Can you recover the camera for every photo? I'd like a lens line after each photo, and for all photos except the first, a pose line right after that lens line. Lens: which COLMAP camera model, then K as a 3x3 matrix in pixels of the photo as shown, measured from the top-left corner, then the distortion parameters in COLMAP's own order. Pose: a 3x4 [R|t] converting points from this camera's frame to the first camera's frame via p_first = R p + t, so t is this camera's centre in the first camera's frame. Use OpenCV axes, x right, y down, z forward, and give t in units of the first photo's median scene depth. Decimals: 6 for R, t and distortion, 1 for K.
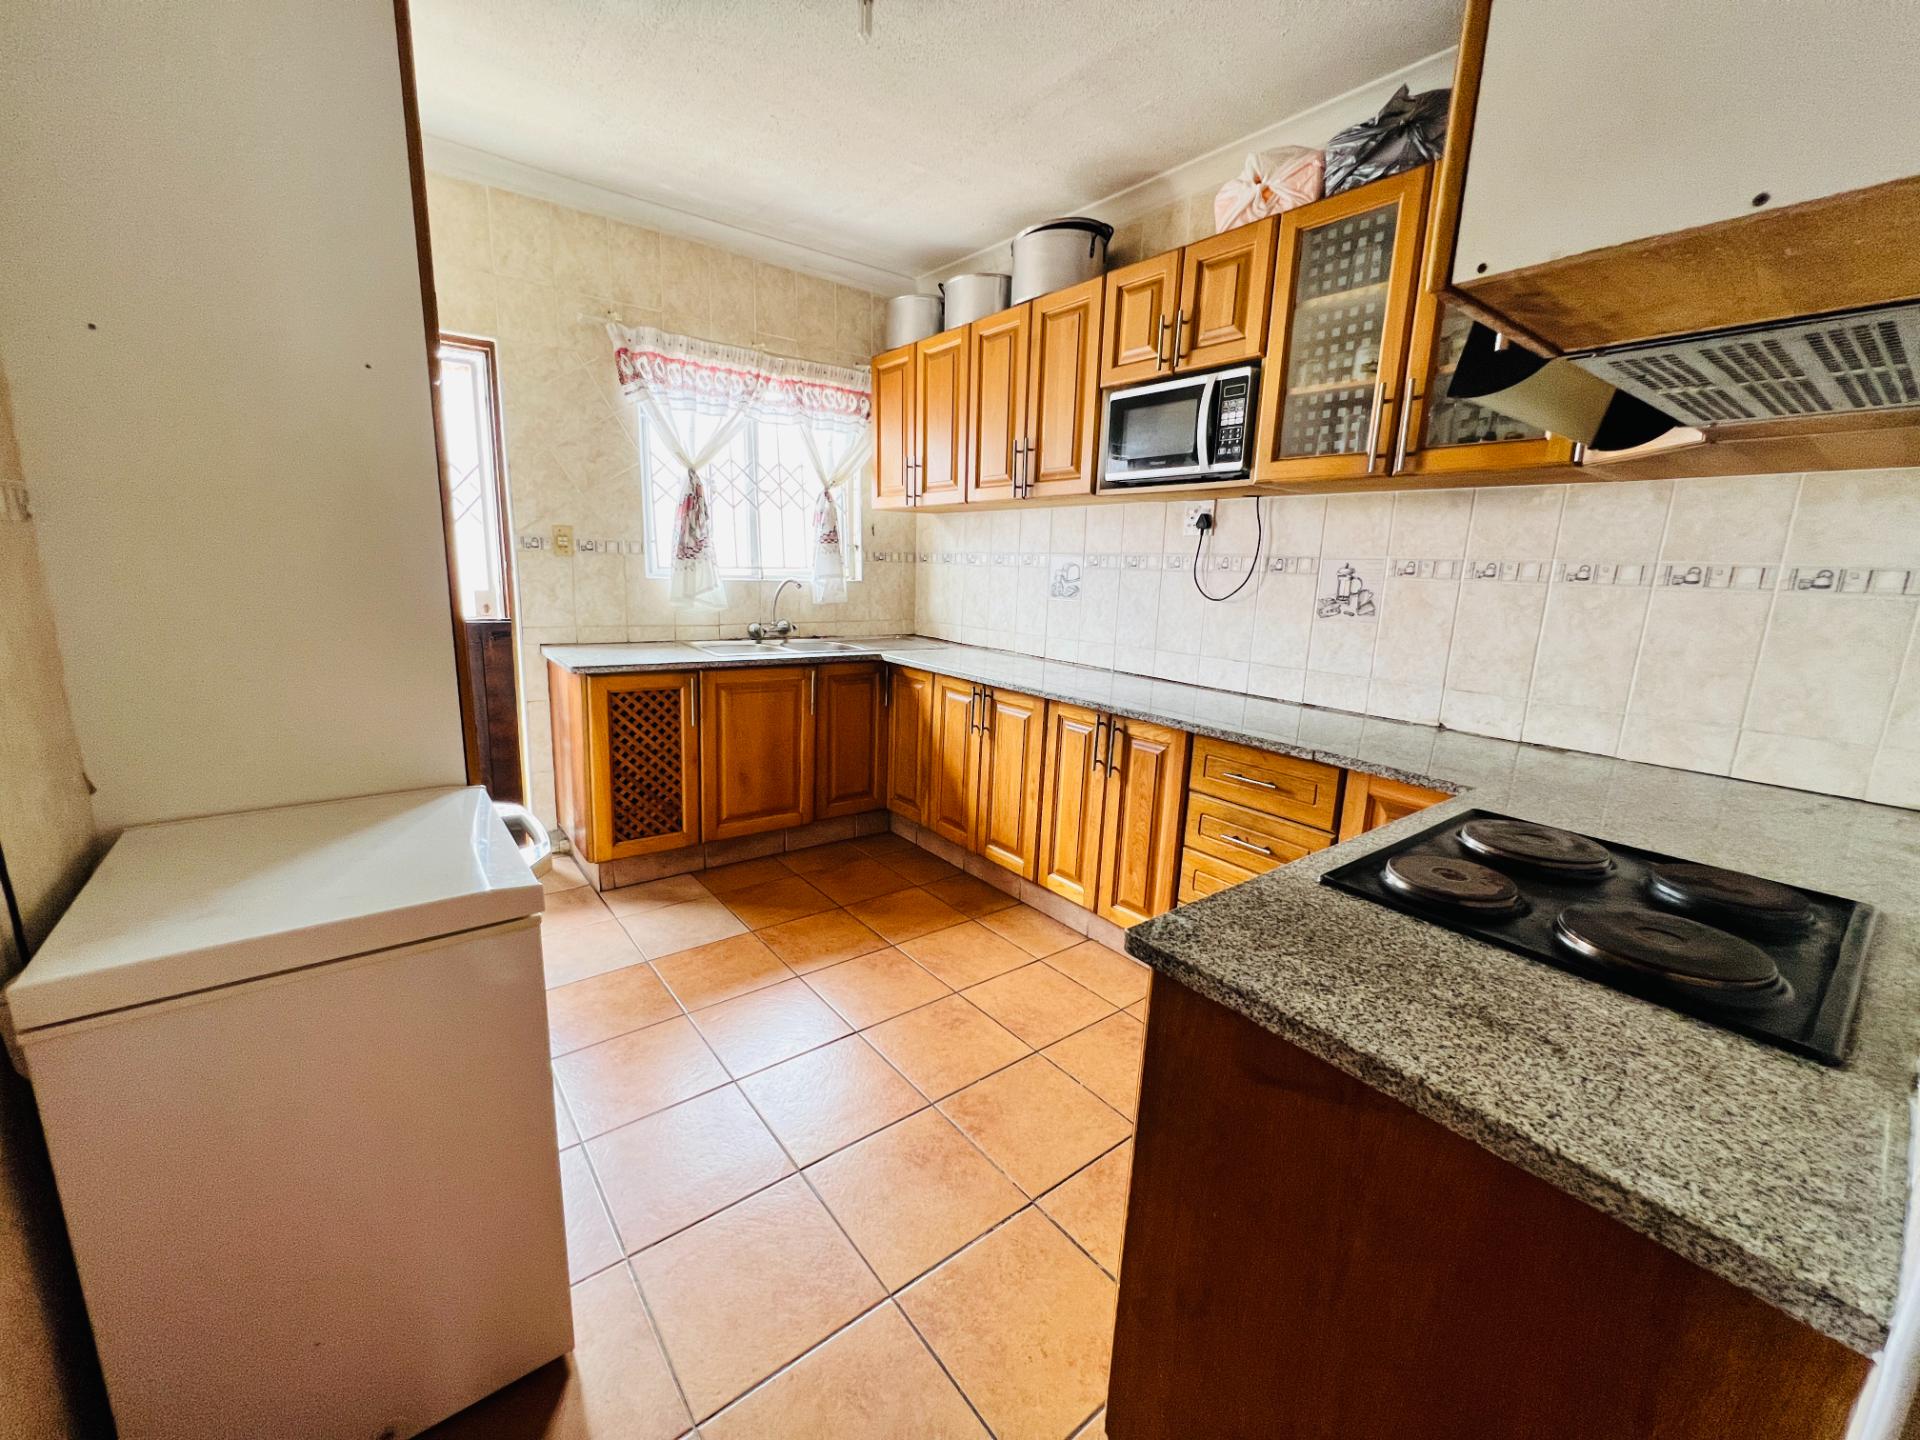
lens RADIAL K [[768.6, 0, 959.9], [0, 768.6, 717.4], [0, 0, 1]] dist [-0.003364, 0.001087]
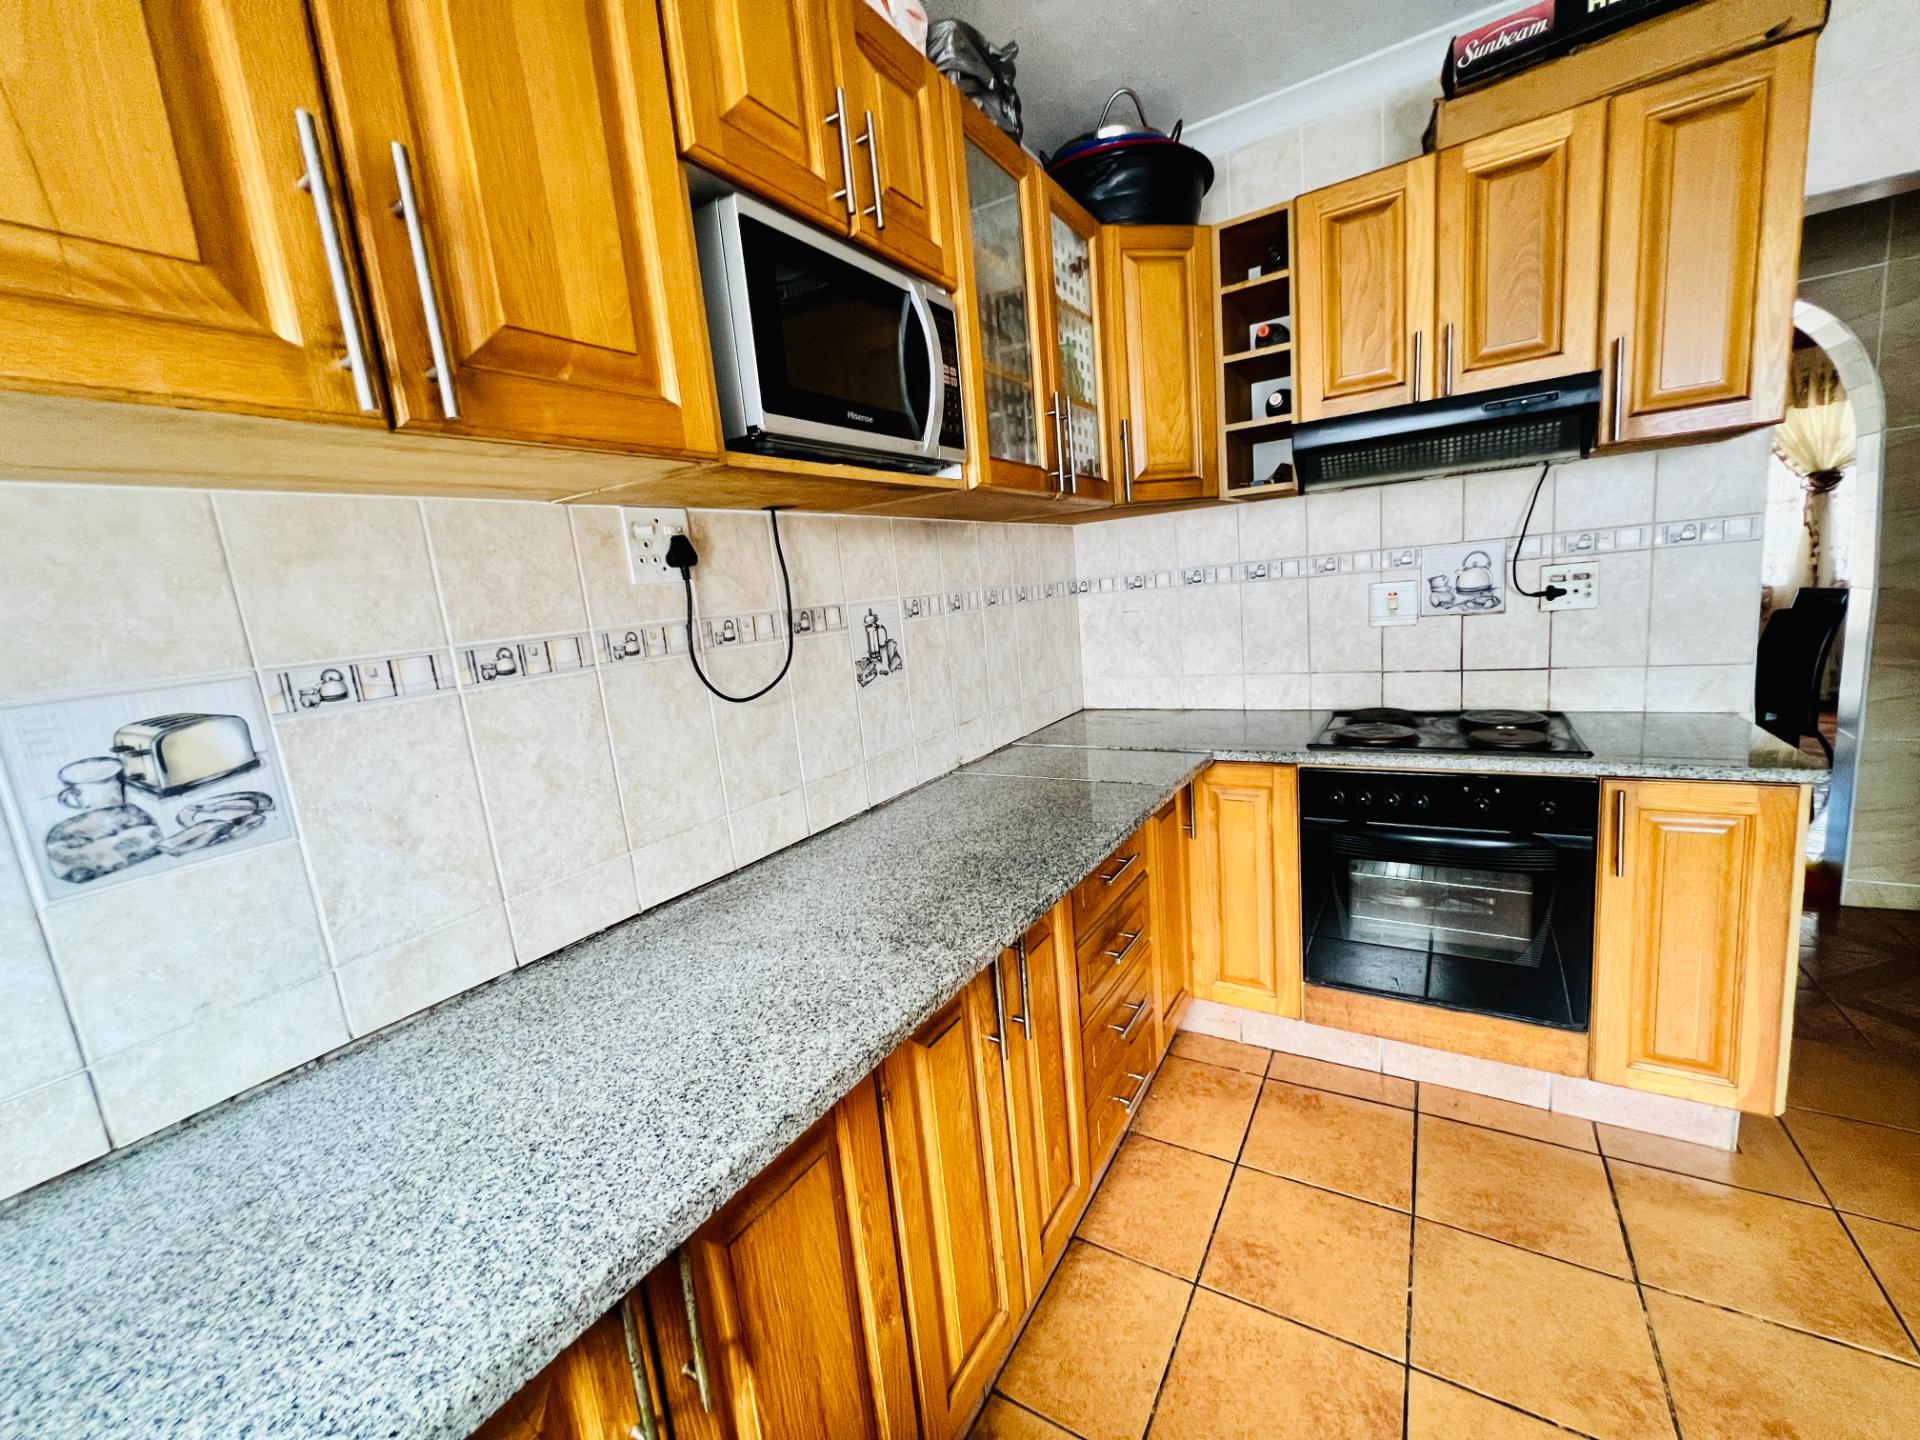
lens RADIAL K [[768.6, 0, 958.7], [0, 768.6, 716.9], [0, 0, 1]] dist [-0.003364, 0.001087]
pose [[-0.344630, -0.157088, 0.925502, -0.223444], [0.267147, 0.928723, 0.257112, -0.260134], [-0.899924, 0.335853, -0.278100, 1.113526]]
